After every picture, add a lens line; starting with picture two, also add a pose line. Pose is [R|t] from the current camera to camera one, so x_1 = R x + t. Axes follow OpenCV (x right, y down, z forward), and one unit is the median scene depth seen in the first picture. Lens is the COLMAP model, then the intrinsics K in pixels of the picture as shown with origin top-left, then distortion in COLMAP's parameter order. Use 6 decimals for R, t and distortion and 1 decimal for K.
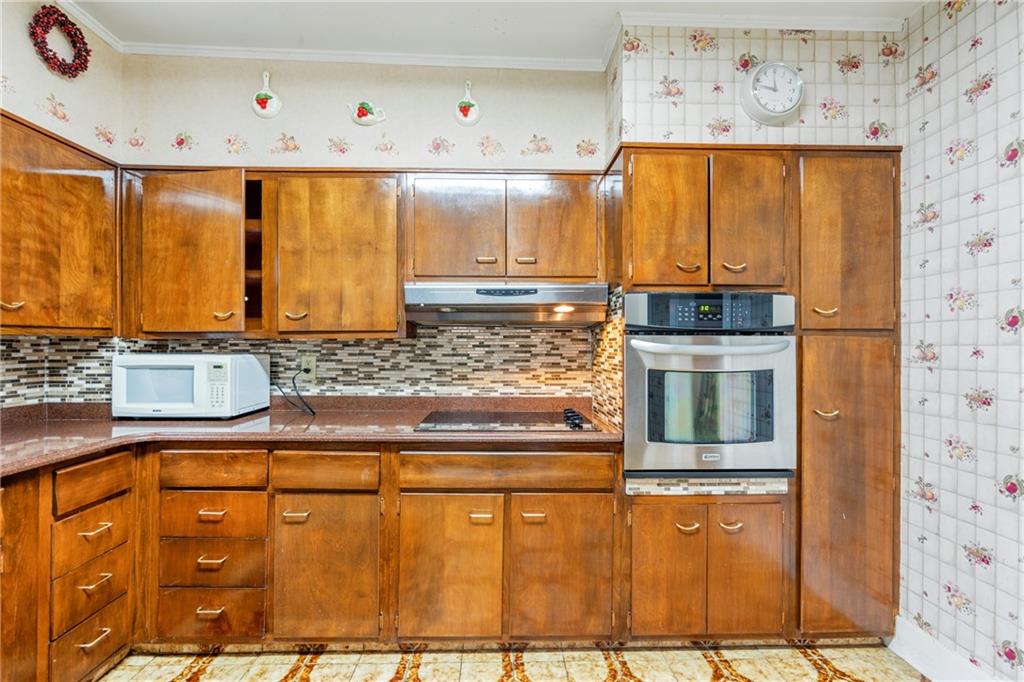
lens RADIAL K [[466.6, 0, 509.7], [0, 466.6, 346.8], [0, 0, 1]] dist [-0.008351, 0.002706]
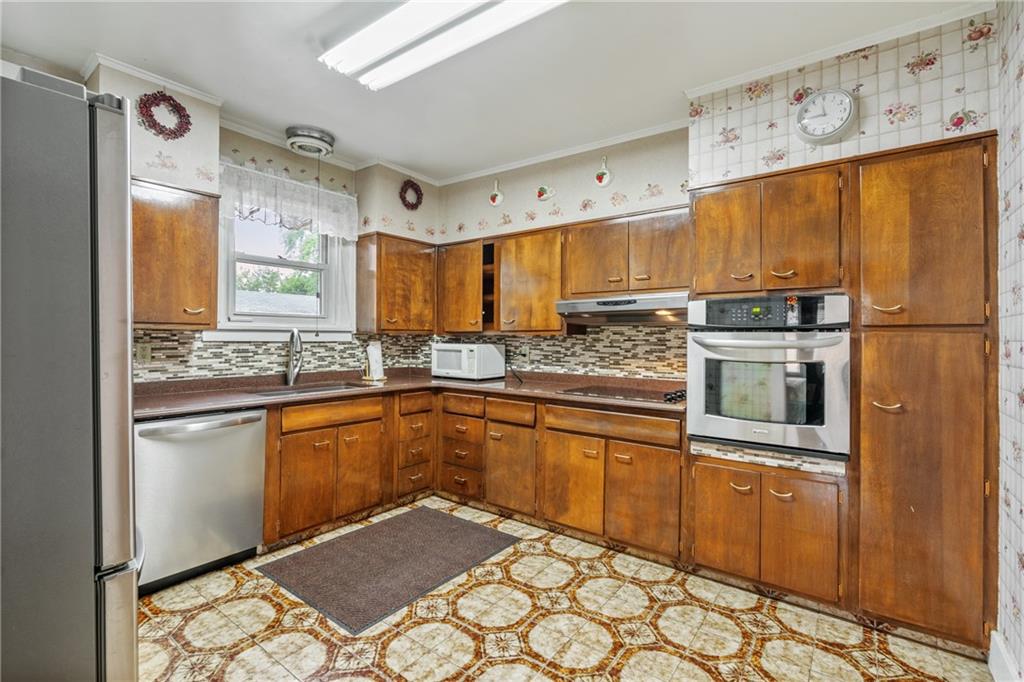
lens RADIAL K [[466.6, 0, 517.5], [0, 466.6, 337.5], [0, 0, 1]] dist [-0.008351, 0.002706]
pose [[0.787484, 0.001745, -0.616332, 0.667760], [-0.007278, 0.999953, -0.006467, 0.002030], [0.616292, 0.009579, 0.787460, -0.338039]]
